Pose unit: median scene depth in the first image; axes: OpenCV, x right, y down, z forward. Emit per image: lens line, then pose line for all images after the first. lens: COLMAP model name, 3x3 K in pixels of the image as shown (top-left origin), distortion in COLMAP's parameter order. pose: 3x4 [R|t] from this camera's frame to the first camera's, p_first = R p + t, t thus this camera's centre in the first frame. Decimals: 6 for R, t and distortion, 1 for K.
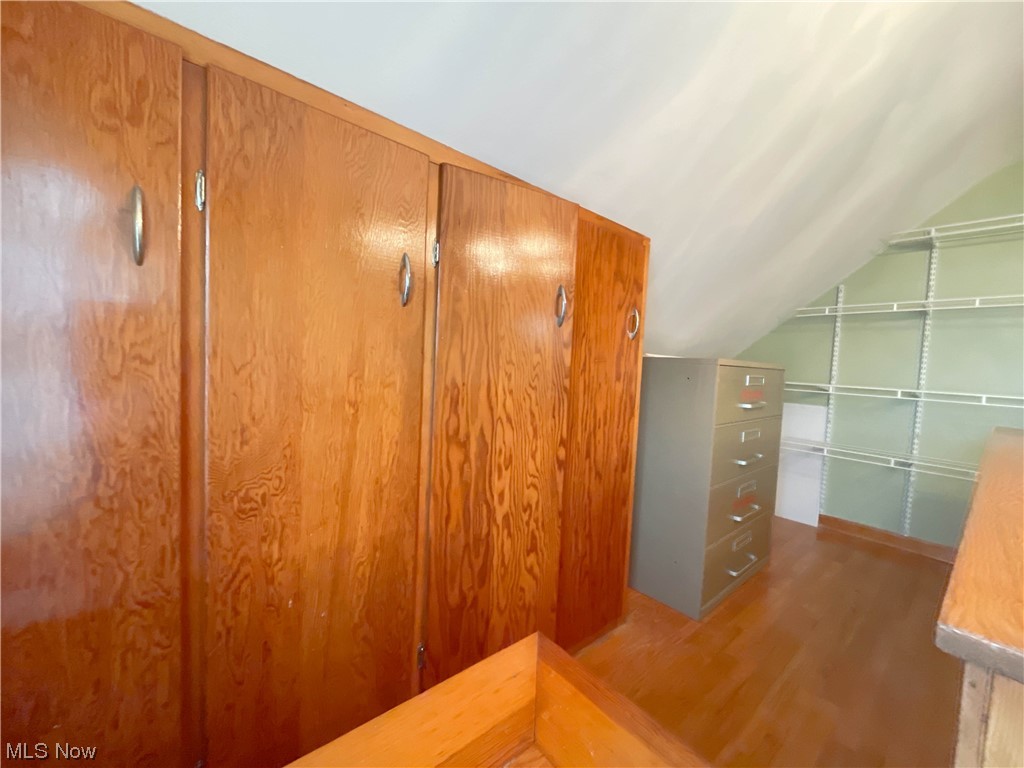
lens RADIAL K [[412.6, 0, 512.9], [0, 412.6, 383.3], [0, 0, 1]] dist [-0.004444, -0.000008]
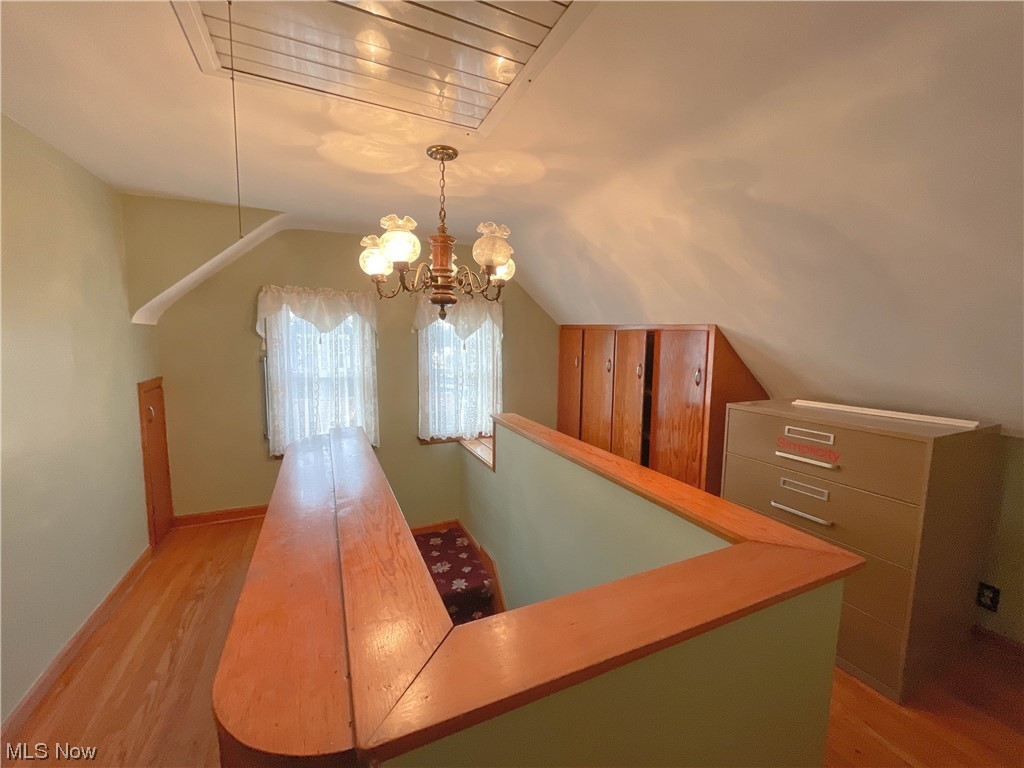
lens RADIAL K [[412.6, 0, 512.9], [0, 412.6, 383.3], [0, 0, 1]] dist [-0.004444, -0.000008]
pose [[-0.265258, 0.050406, -0.962859, 2.326525], [-0.076228, 0.994410, 0.073057, -0.198329], [0.961159, 0.092776, -0.259933, 0.762138]]
